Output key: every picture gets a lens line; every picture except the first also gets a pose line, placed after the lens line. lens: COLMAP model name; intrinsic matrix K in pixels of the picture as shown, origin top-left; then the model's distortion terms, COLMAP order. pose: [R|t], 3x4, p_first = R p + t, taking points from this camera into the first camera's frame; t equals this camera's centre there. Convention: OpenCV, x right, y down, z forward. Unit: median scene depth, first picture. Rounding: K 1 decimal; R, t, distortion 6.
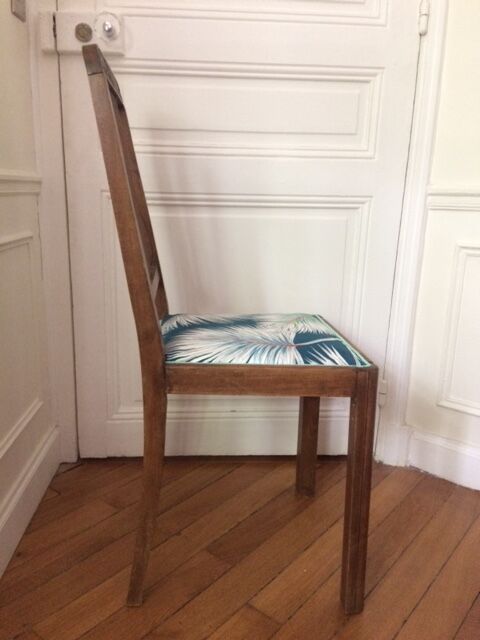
lens RADIAL K [[552.0, 0, 240.3], [0, 552.0, 321.5], [0, 0, 1]] dist [0.102081, -0.140271]
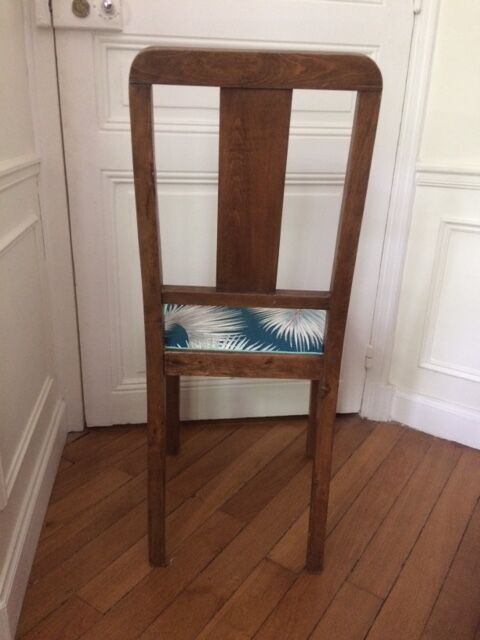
lens RADIAL K [[552.0, 0, 239.4], [0, 552.0, 321.1], [0, 0, 1]] dist [0.102081, -0.140271]
pose [[0.996103, -0.026516, 0.084112, -0.094318], [0.016820, 0.993343, 0.113962, -0.075789], [-0.086574, -0.112104, 0.989918, -0.043039]]
